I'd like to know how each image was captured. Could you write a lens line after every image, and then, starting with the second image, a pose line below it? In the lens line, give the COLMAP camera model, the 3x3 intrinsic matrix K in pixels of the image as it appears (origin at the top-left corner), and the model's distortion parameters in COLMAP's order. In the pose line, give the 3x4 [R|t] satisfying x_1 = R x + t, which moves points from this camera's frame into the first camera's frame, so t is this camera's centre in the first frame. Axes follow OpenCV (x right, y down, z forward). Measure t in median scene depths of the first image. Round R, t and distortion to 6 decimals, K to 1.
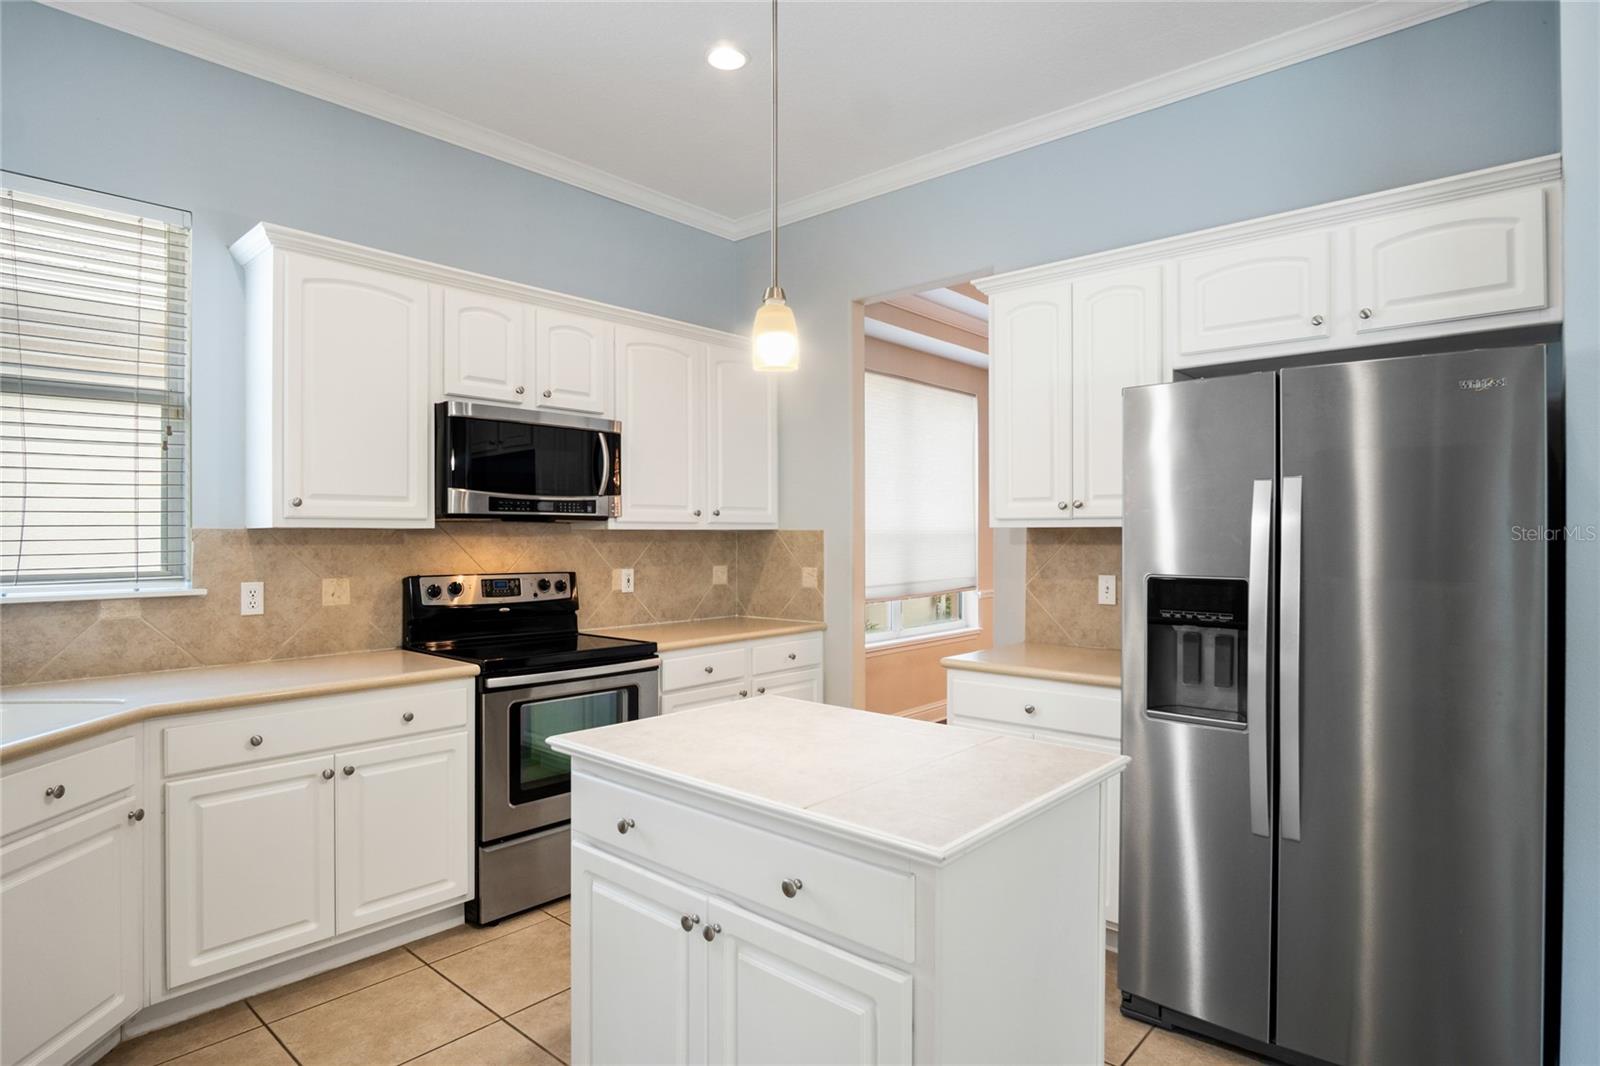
lens RADIAL K [[858.7, 0, 799.4], [0, 858.7, 531.9], [0, 0, 1]] dist [-0.031524, 0.005600]
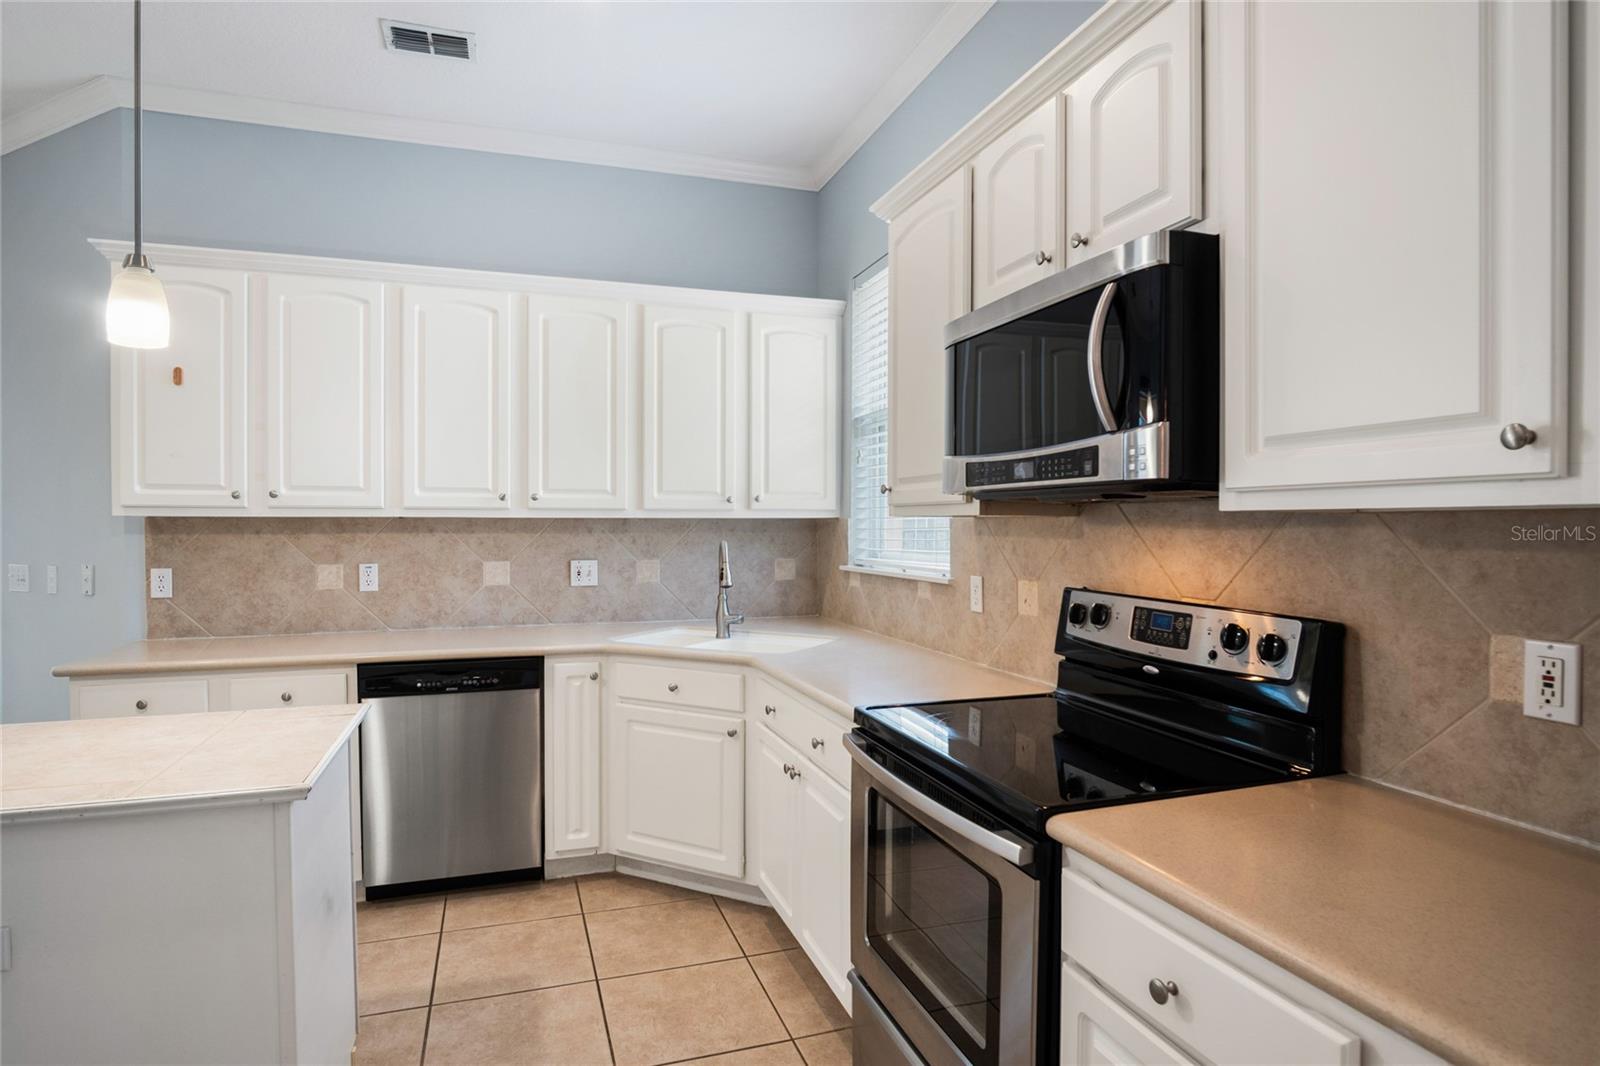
lens RADIAL K [[858.7, 0, 801.4], [0, 858.7, 539.1], [0, 0, 1]] dist [-0.031524, 0.005600]
pose [[-0.496128, 0.017038, -0.868082, 0.216556], [0.004424, 0.999844, 0.017096, 0.002094], [0.868238, 0.004641, -0.496126, 1.114268]]
